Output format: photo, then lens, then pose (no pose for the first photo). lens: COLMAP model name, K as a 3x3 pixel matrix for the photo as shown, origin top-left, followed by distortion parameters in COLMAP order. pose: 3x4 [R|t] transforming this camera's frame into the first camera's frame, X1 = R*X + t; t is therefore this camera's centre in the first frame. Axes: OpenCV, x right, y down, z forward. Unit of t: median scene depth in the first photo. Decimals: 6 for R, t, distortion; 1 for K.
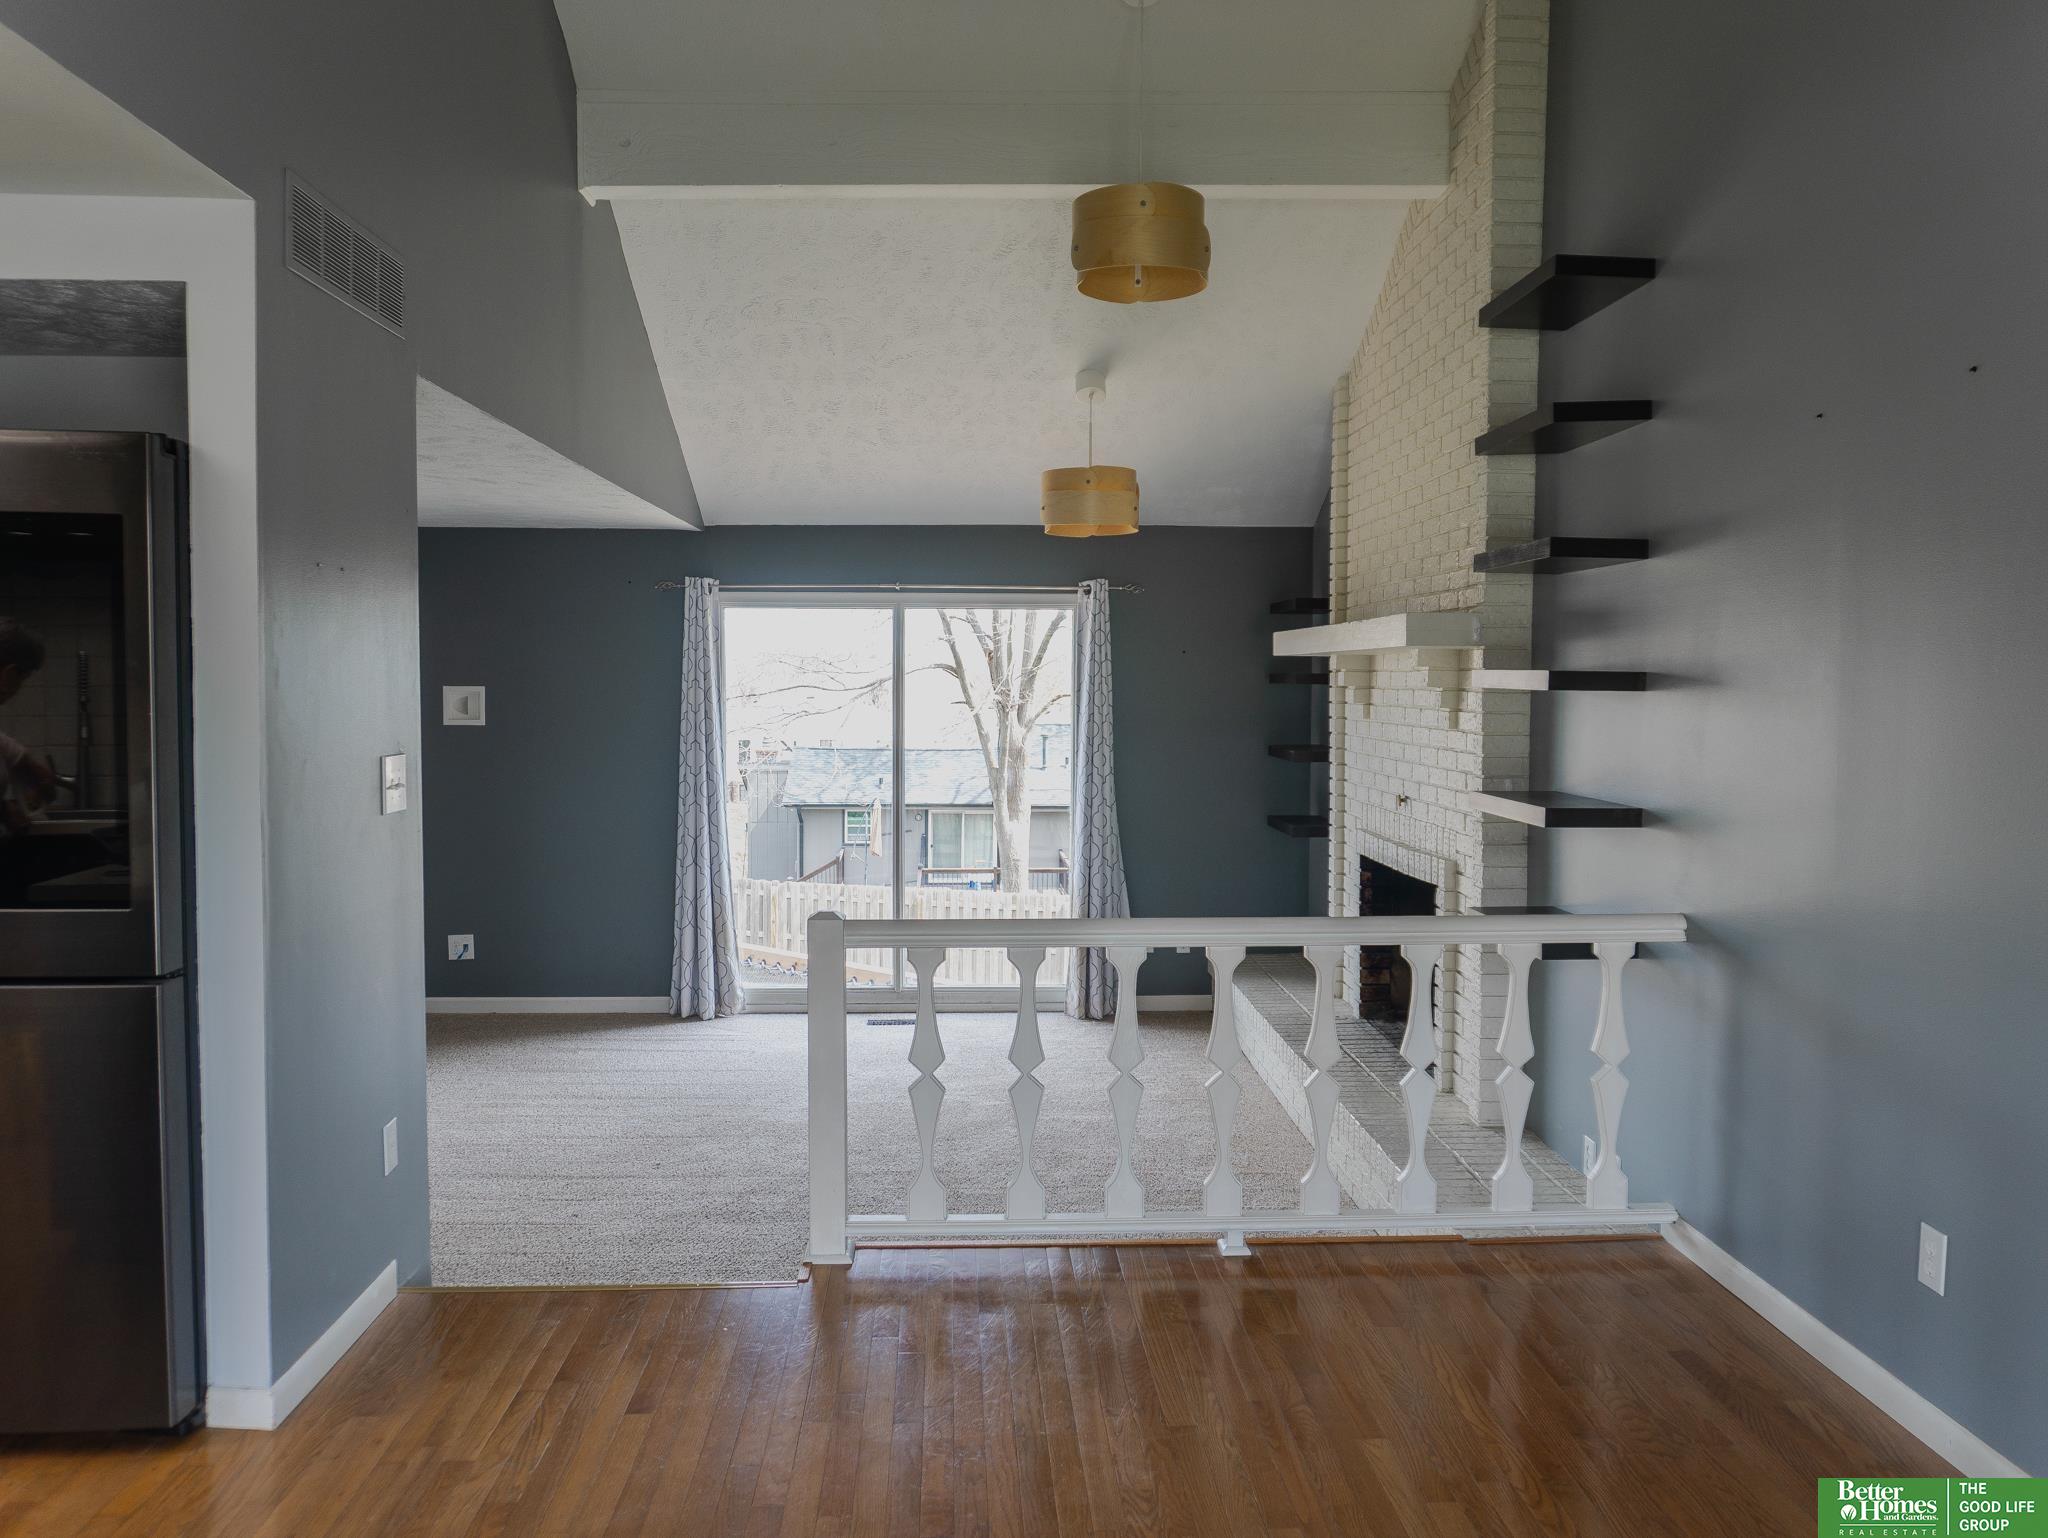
lens RADIAL K [[1555.9, 0, 1025.5], [0, 1555.9, 769.1], [0, 0, 1]] dist [-0.027254, 0.013233]
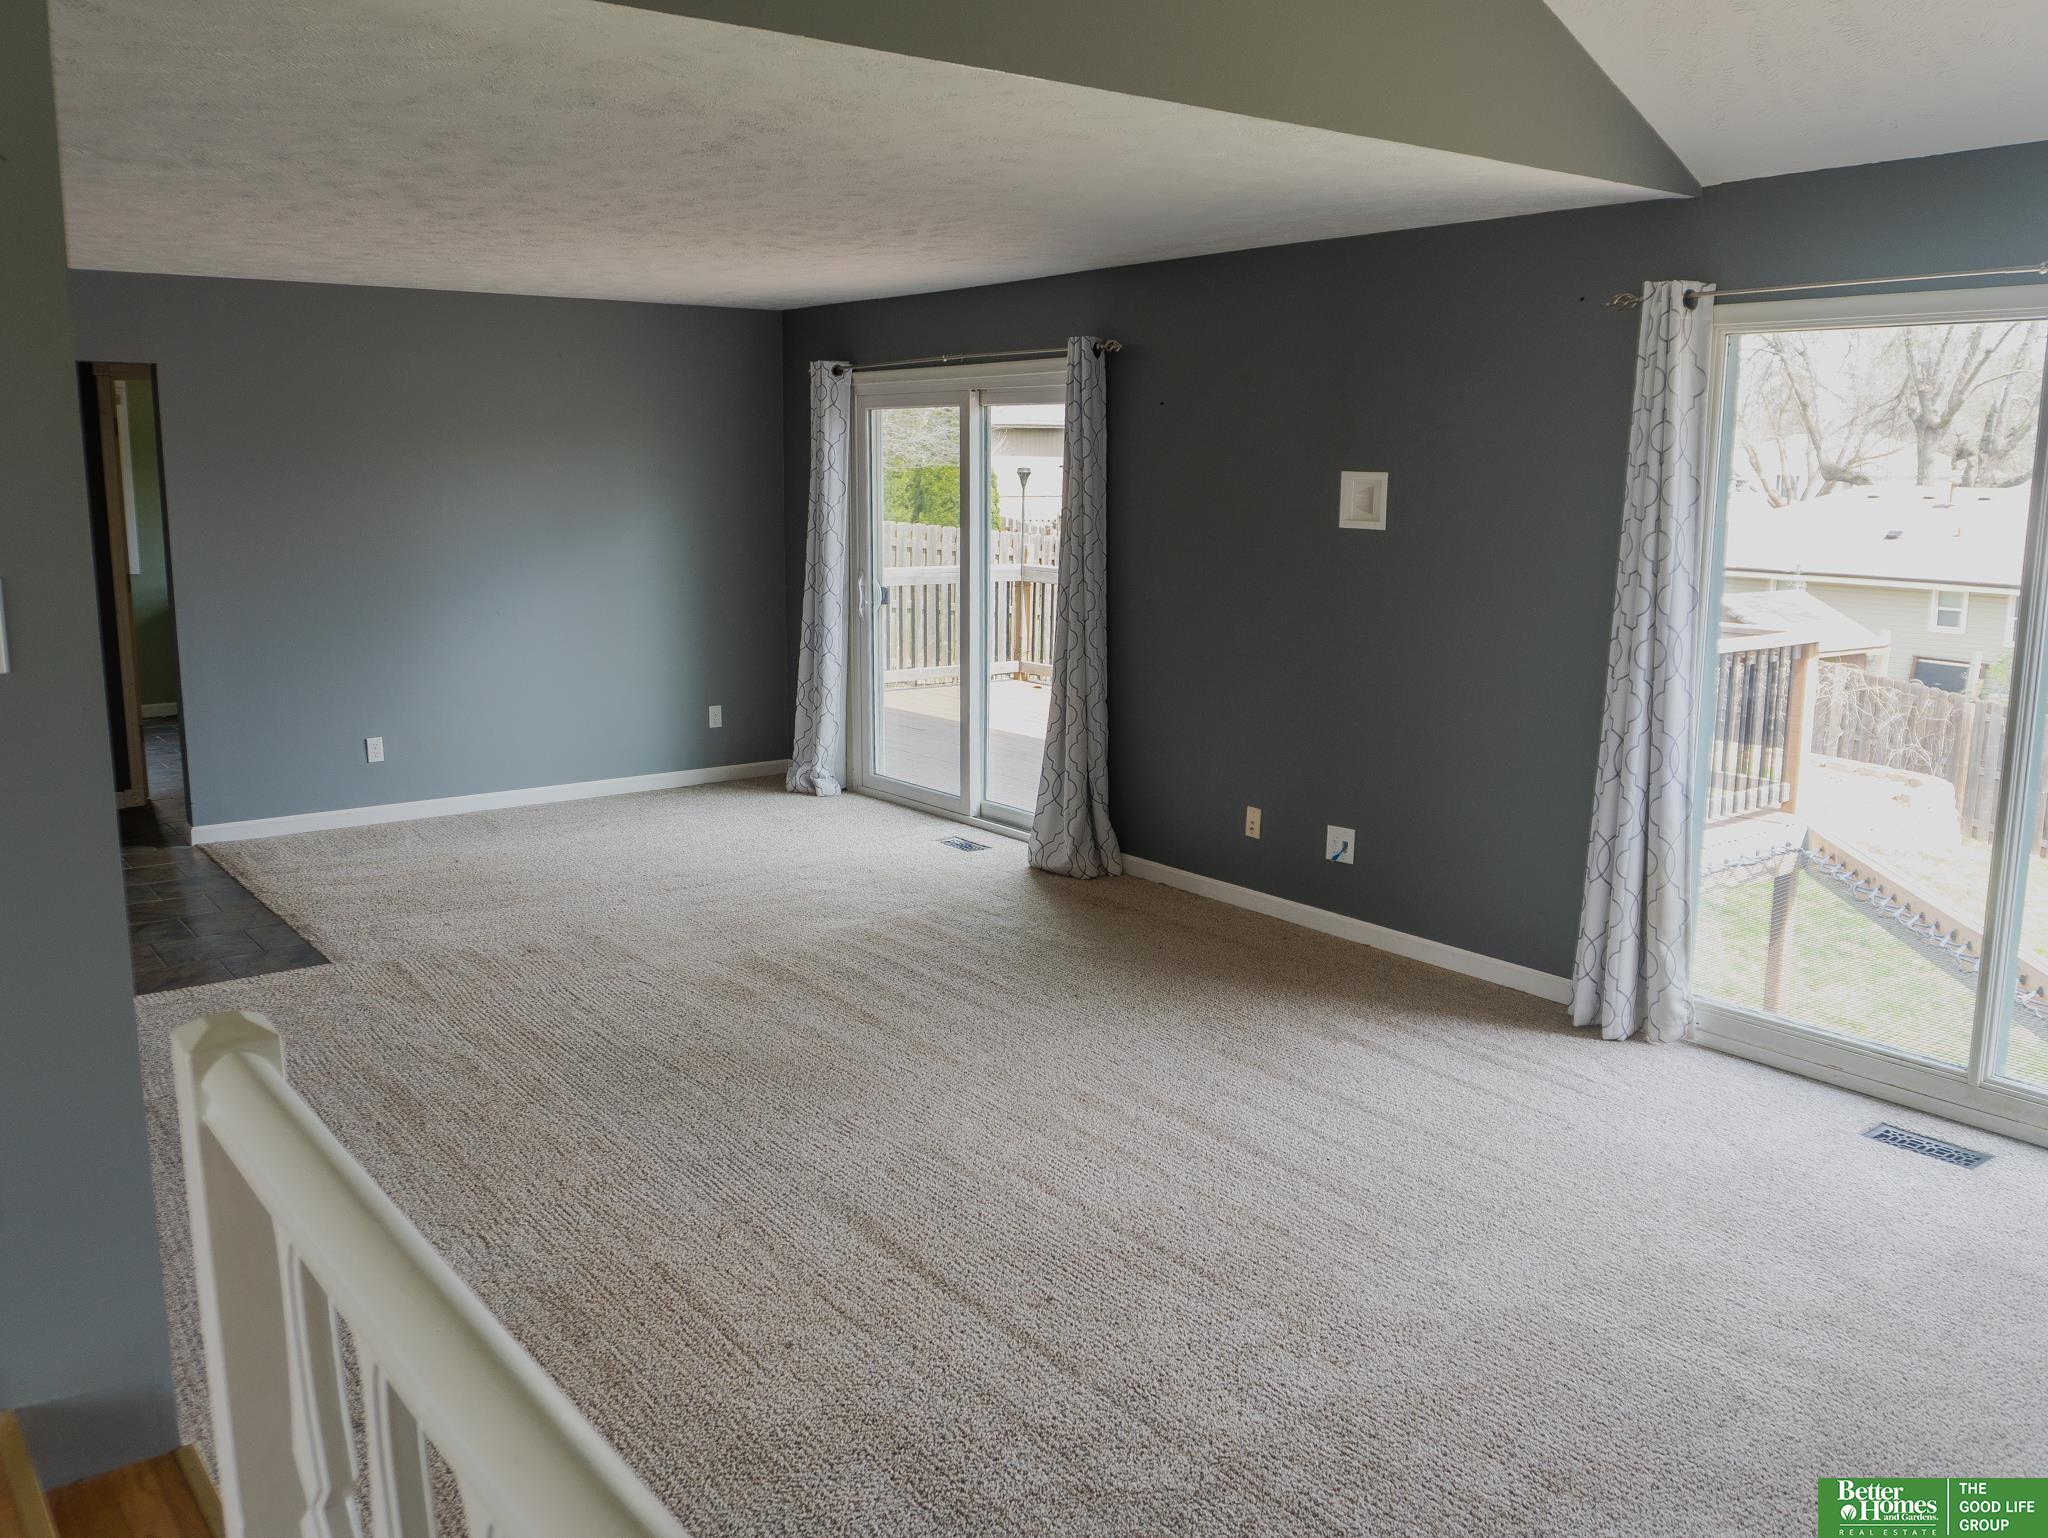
lens RADIAL K [[1660.6, 0, 1028.2], [0, 1660.6, 762.5], [0, 0, 1]] dist [-0.049292, 0.010394]
pose [[0.572098, 0.145111, -0.807247, 0.164696], [-0.048364, 0.988480, 0.143414, -0.024442], [0.818758, -0.043005, 0.572525, 0.457897]]
